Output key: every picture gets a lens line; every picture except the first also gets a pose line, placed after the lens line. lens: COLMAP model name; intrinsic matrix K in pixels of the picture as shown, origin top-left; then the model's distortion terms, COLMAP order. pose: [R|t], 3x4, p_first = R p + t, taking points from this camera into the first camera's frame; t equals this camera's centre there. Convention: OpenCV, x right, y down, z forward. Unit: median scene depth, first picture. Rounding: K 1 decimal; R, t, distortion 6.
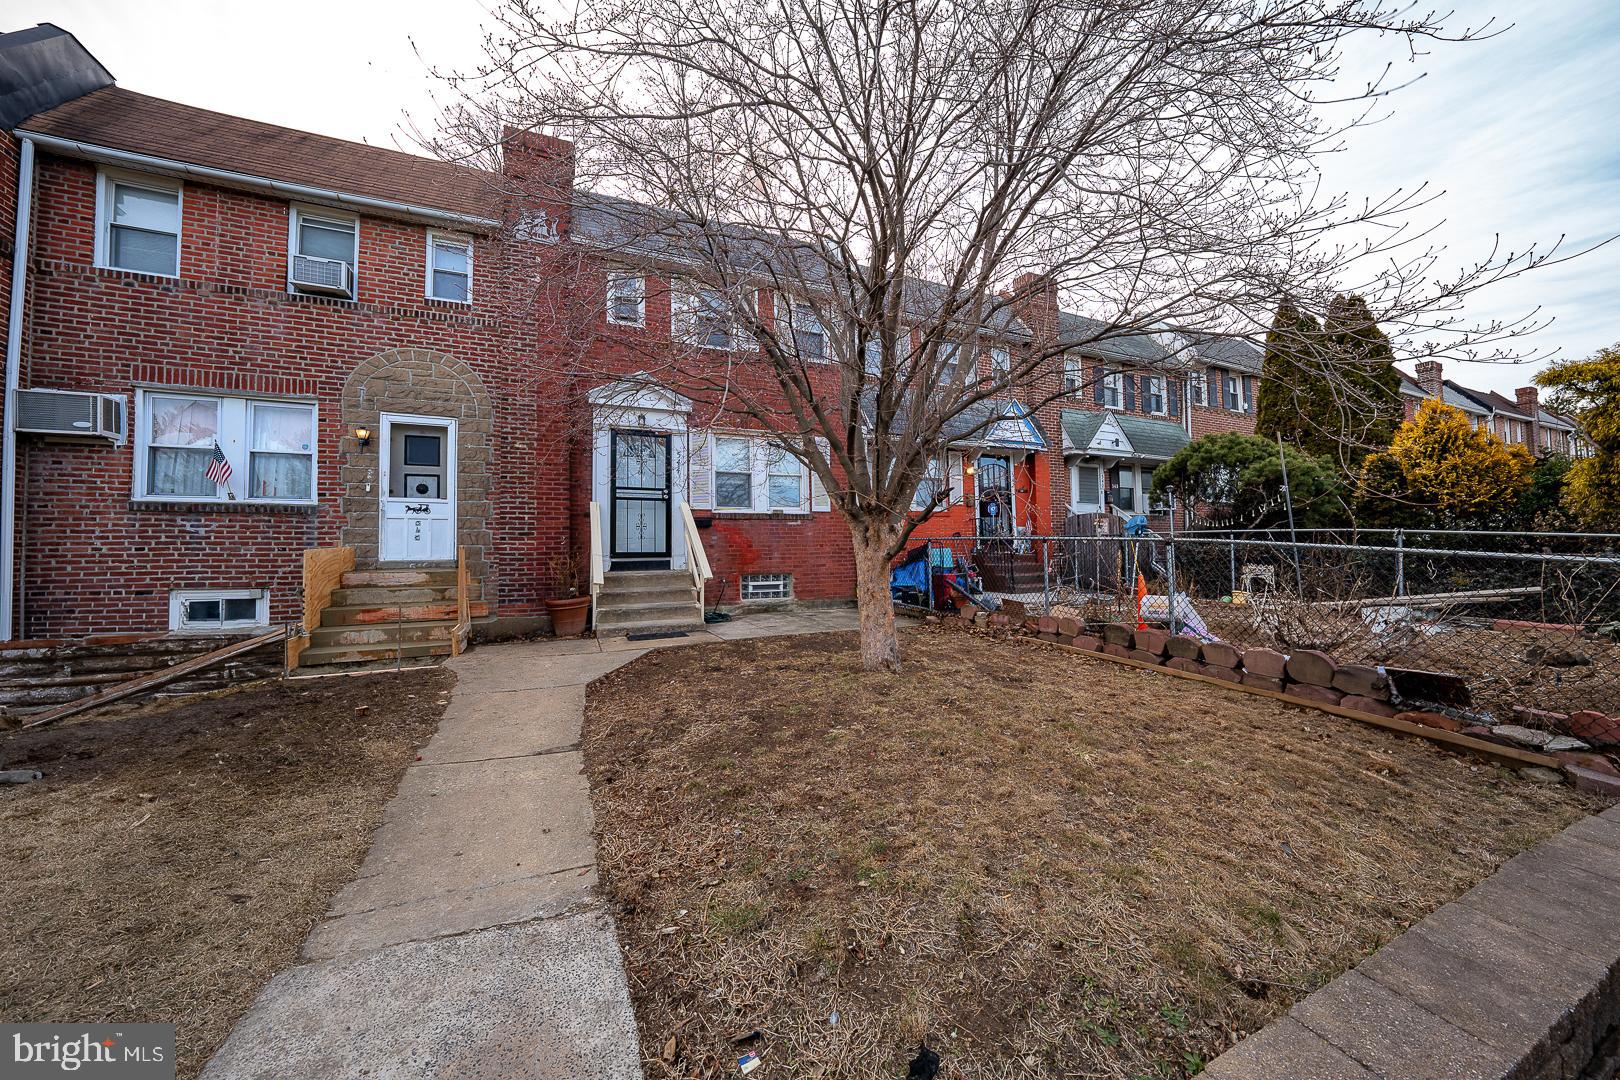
lens RADIAL K [[560.3, 0, 807.7], [0, 560.3, 535.6], [0, 0, 1]] dist [-0.019547, 0.002661]
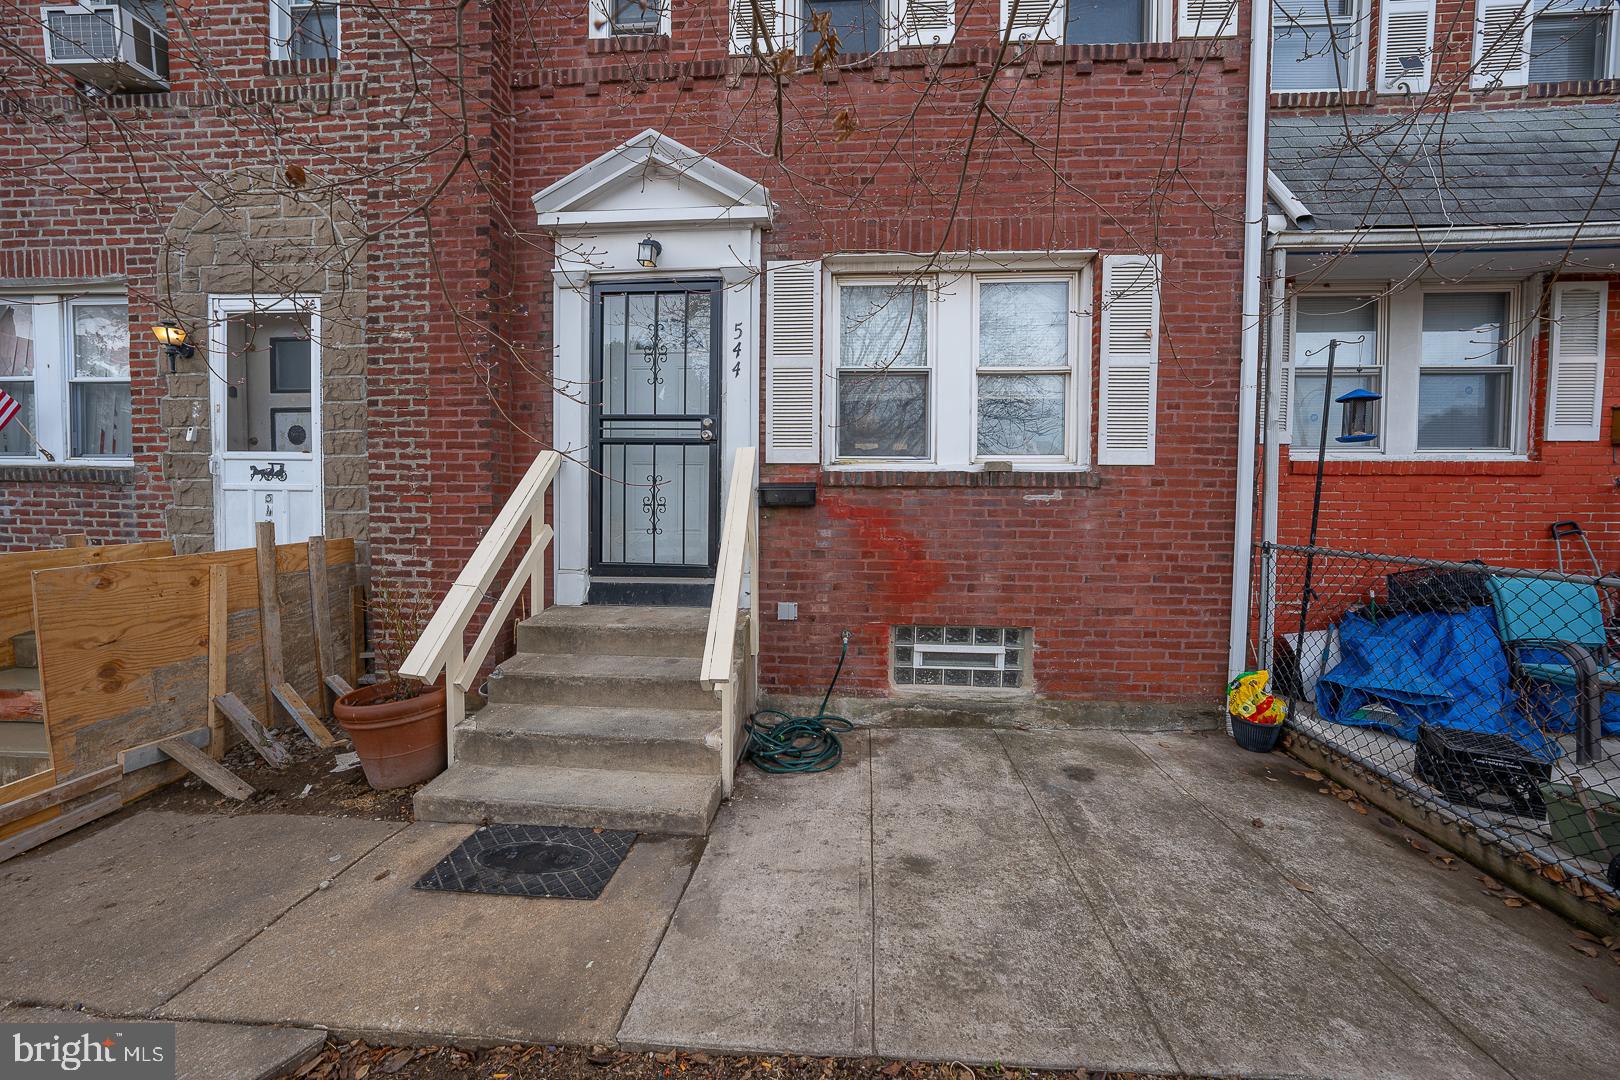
lens RADIAL K [[560.3, 0, 815.3], [0, 560.3, 532.6], [0, 0, 1]] dist [-0.019547, 0.002661]
pose [[0.887888, 0.040107, -0.458309, 0.017985], [-0.006848, 0.997235, 0.074001, -0.033810], [0.460009, -0.062566, 0.885707, 0.808700]]
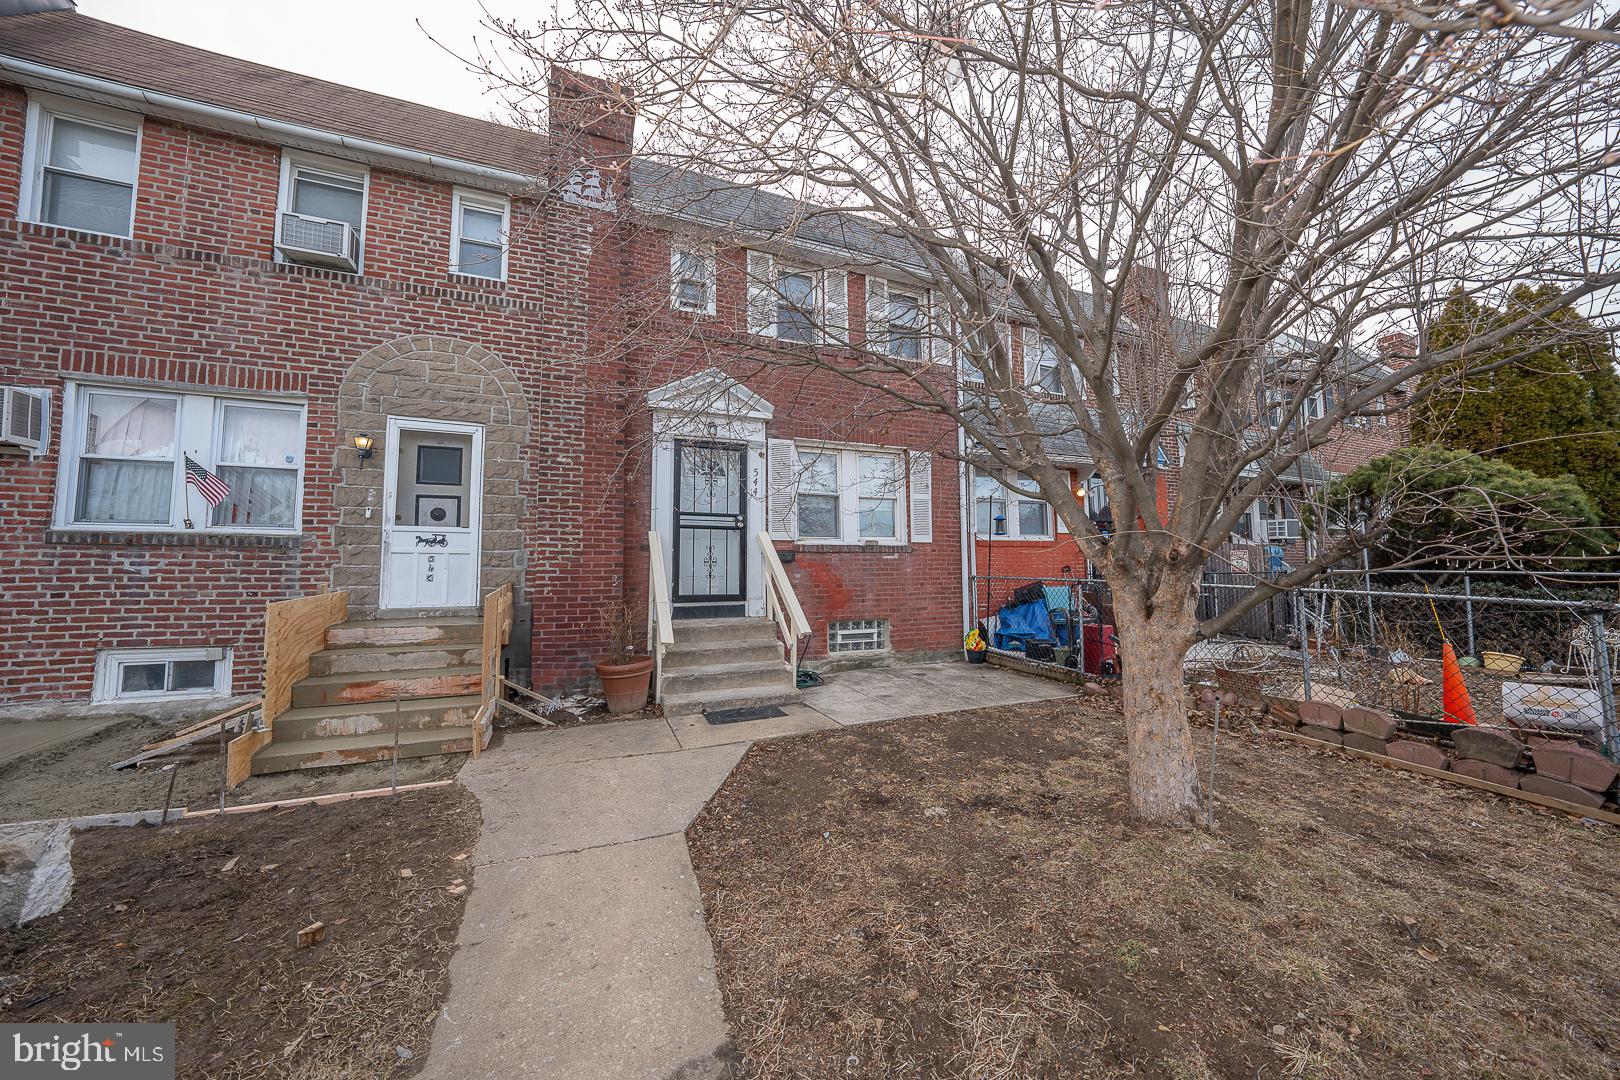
lens RADIAL K [[560.3, 0, 809.8], [0, 560.3, 535.5], [0, 0, 1]] dist [-0.019547, 0.002661]
pose [[0.999768, 0.004956, -0.020961, -0.168656], [-0.005699, 0.999352, -0.035539, -0.031909], [0.020771, 0.035650, 0.999148, 0.251474]]
